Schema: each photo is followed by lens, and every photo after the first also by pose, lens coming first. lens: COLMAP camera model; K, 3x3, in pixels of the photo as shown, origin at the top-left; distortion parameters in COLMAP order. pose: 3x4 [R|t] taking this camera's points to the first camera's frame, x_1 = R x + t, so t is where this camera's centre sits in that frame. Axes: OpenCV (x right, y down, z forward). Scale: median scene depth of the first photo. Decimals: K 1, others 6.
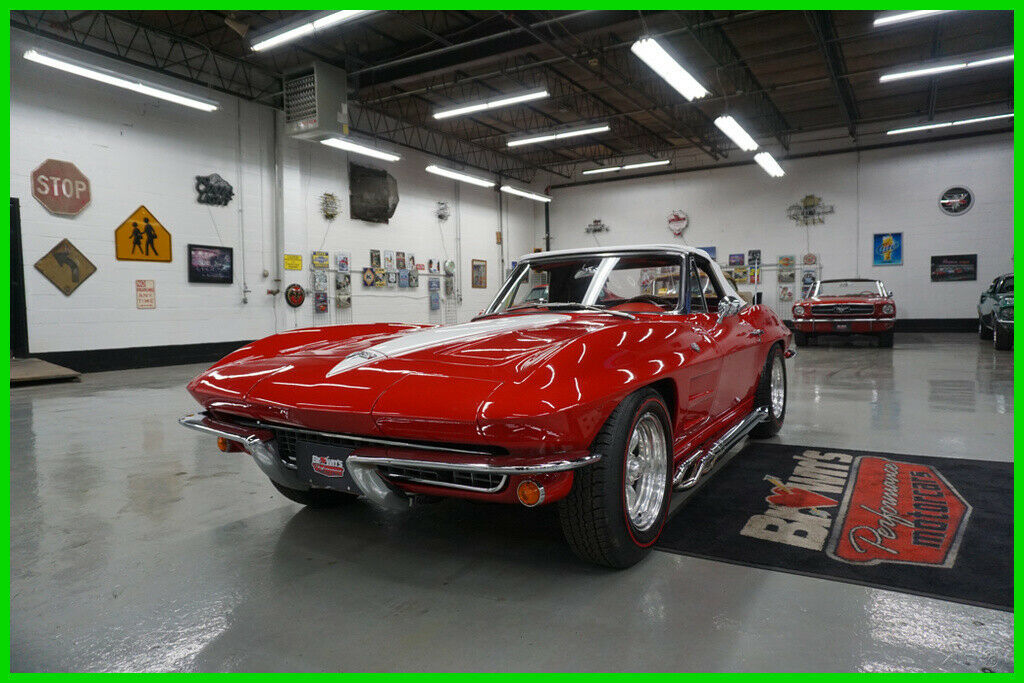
lens RADIAL K [[669.6, 0, 513.4], [0, 669.6, 339.3], [0, 0, 1]] dist [-0.049572, 0.026501]
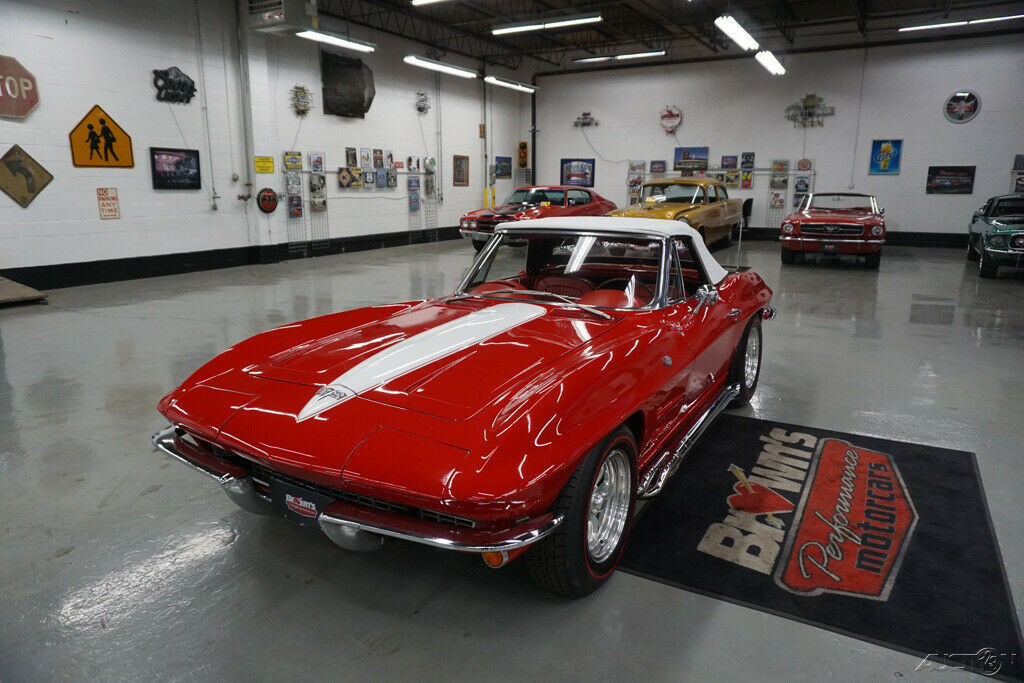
lens RADIAL K [[681.1, 0, 513.7], [0, 681.1, 344.7], [0, 0, 1]] dist [-0.054925, 0.033832]
pose [[0.999538, 0.015061, 0.026403, 0.003353], [-0.019620, 0.983109, 0.181966, -0.044636], [-0.023216, -0.182400, 0.982950, 0.001678]]
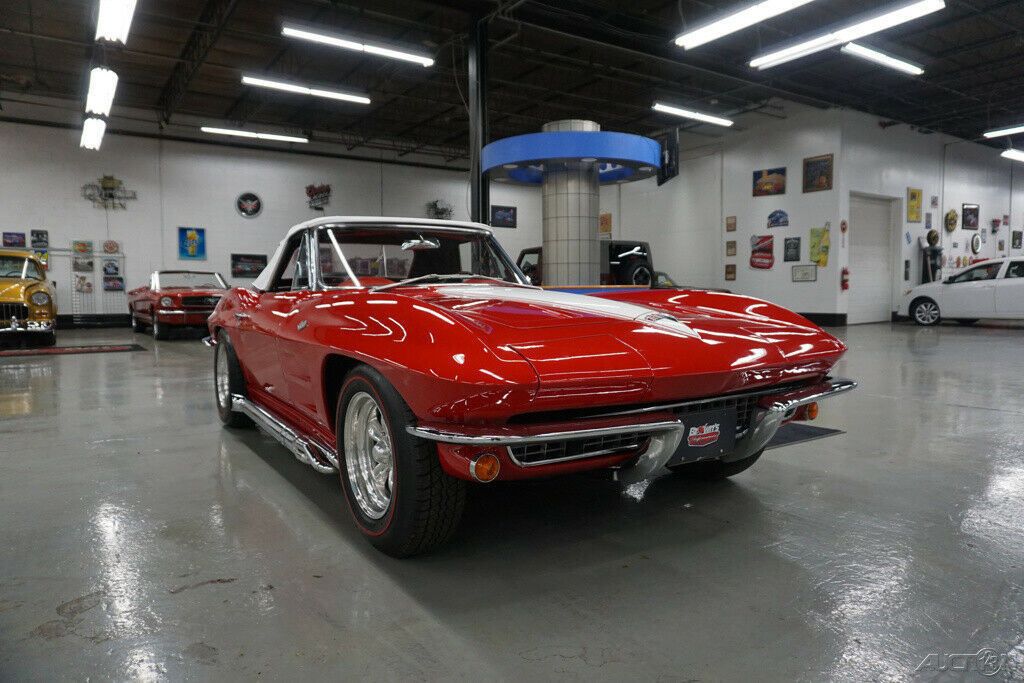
lens RADIAL K [[681.1, 0, 521.1], [0, 681.1, 338.9], [0, 0, 1]] dist [-0.054925, 0.033832]
pose [[0.415336, -0.036203, 0.908947, -0.216130], [0.035710, 0.999086, 0.023476, 0.005370], [-0.908967, 0.022708, 0.416249, 0.147793]]
